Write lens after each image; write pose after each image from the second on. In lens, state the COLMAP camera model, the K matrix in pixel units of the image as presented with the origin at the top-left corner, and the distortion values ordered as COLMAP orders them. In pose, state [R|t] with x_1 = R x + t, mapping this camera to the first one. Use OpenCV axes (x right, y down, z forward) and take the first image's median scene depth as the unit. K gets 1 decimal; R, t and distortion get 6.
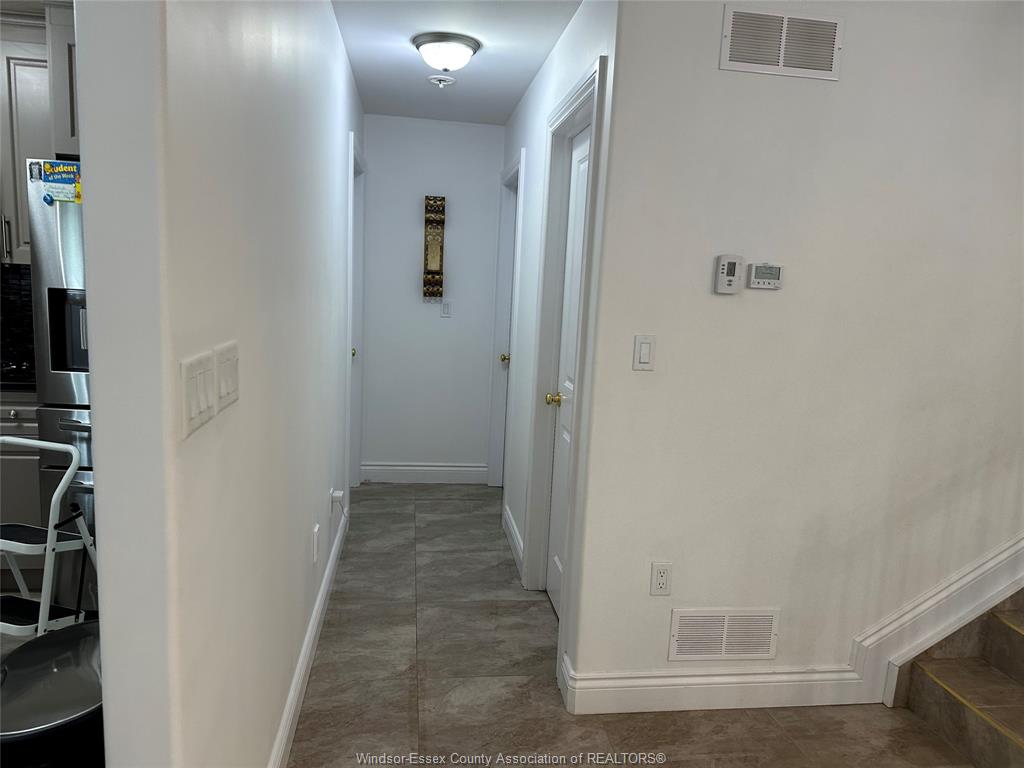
lens RADIAL K [[721.8, 0, 516.7], [0, 721.8, 381.9], [0, 0, 1]] dist [0.062299, -0.063283]
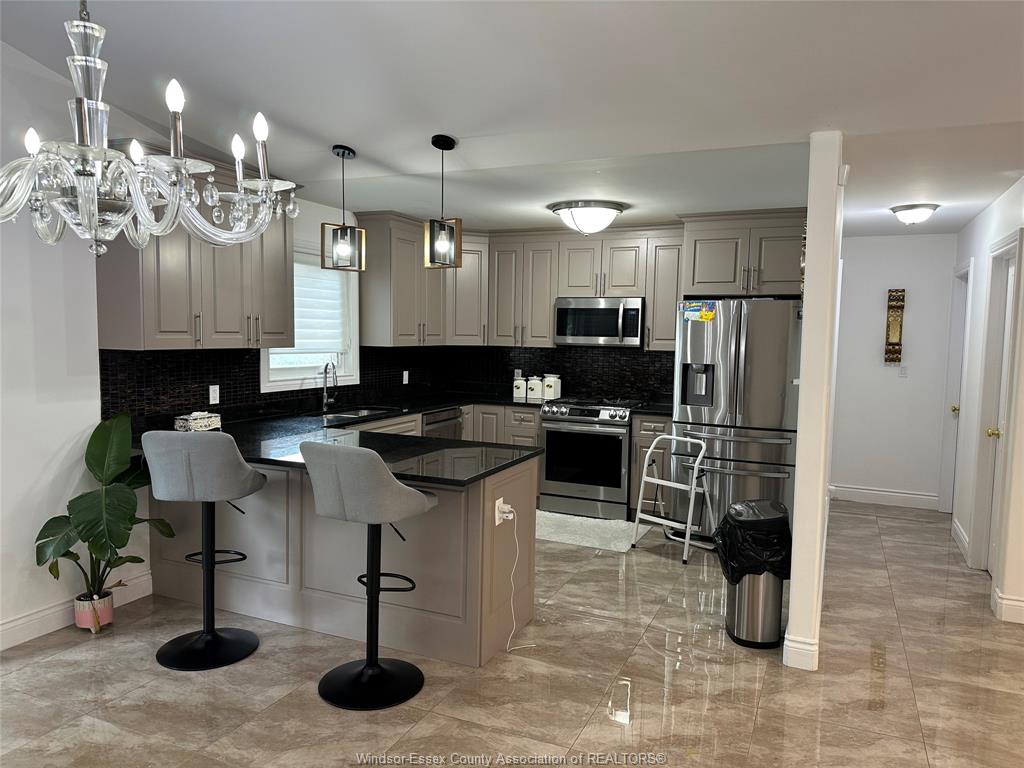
lens RADIAL K [[721.8, 0, 519.5], [0, 721.8, 386.1], [0, 0, 1]] dist [0.062299, -0.063283]
pose [[0.848828, 0.007537, -0.528615, 0.020832], [-0.047156, 0.996992, -0.061507, 0.068161], [0.526561, 0.077136, 0.846631, -0.803544]]
